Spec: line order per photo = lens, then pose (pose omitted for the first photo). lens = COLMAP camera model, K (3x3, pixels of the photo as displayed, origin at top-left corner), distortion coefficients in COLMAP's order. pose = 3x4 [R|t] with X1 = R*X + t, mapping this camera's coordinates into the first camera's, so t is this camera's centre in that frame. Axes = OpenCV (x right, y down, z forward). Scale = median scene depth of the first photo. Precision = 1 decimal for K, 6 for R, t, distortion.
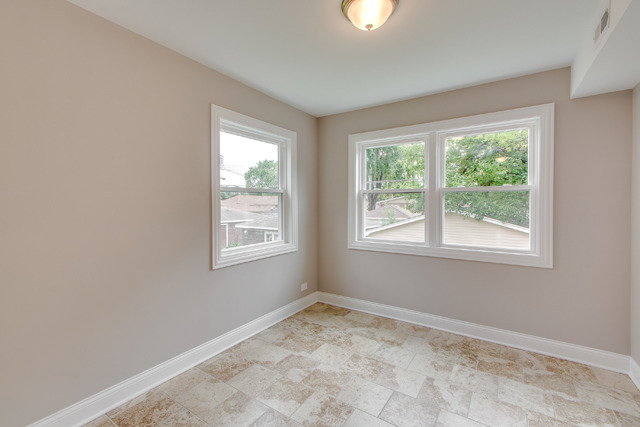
lens RADIAL K [[284.8, 0, 318.5], [0, 284.8, 208.2], [0, 0, 1]] dist [0.010115, 0.000324]
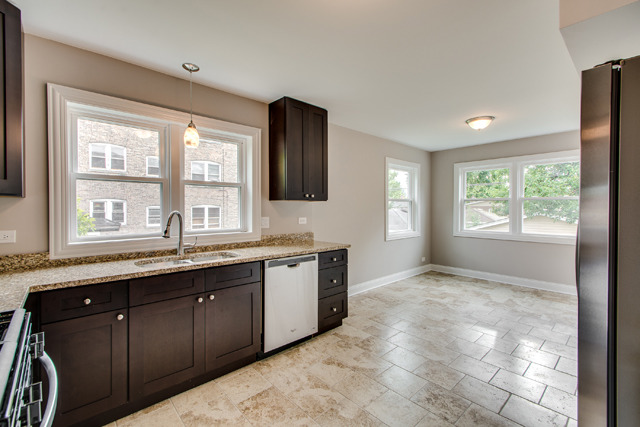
lens RADIAL K [[284.8, 0, 318.5], [0, 284.8, 208.2], [0, 0, 1]] dist [0.010115, 0.000324]
pose [[0.970553, 0.002678, -0.240874, -0.283473], [-0.005434, 0.999927, -0.010780, 0.011583], [0.240828, 0.011771, 0.970497, -0.837338]]
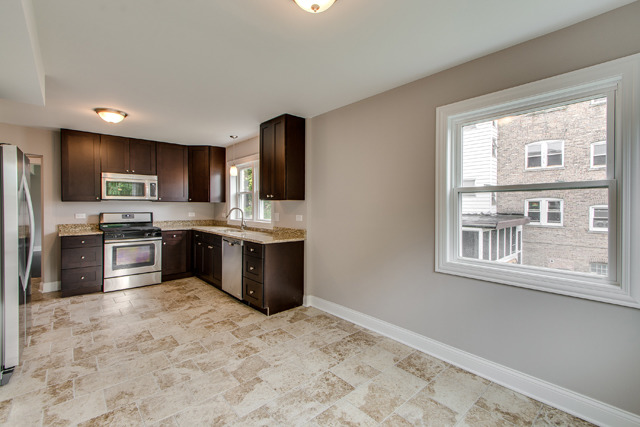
lens RADIAL K [[284.8, 0, 318.5], [0, 284.8, 208.2], [0, 0, 1]] dist [0.010115, 0.000324]
pose [[-0.263564, 0.008630, -0.964603, 0.579135], [-0.016870, 0.999766, 0.013554, -0.011917], [0.964494, 0.019845, -0.263357, 0.697602]]
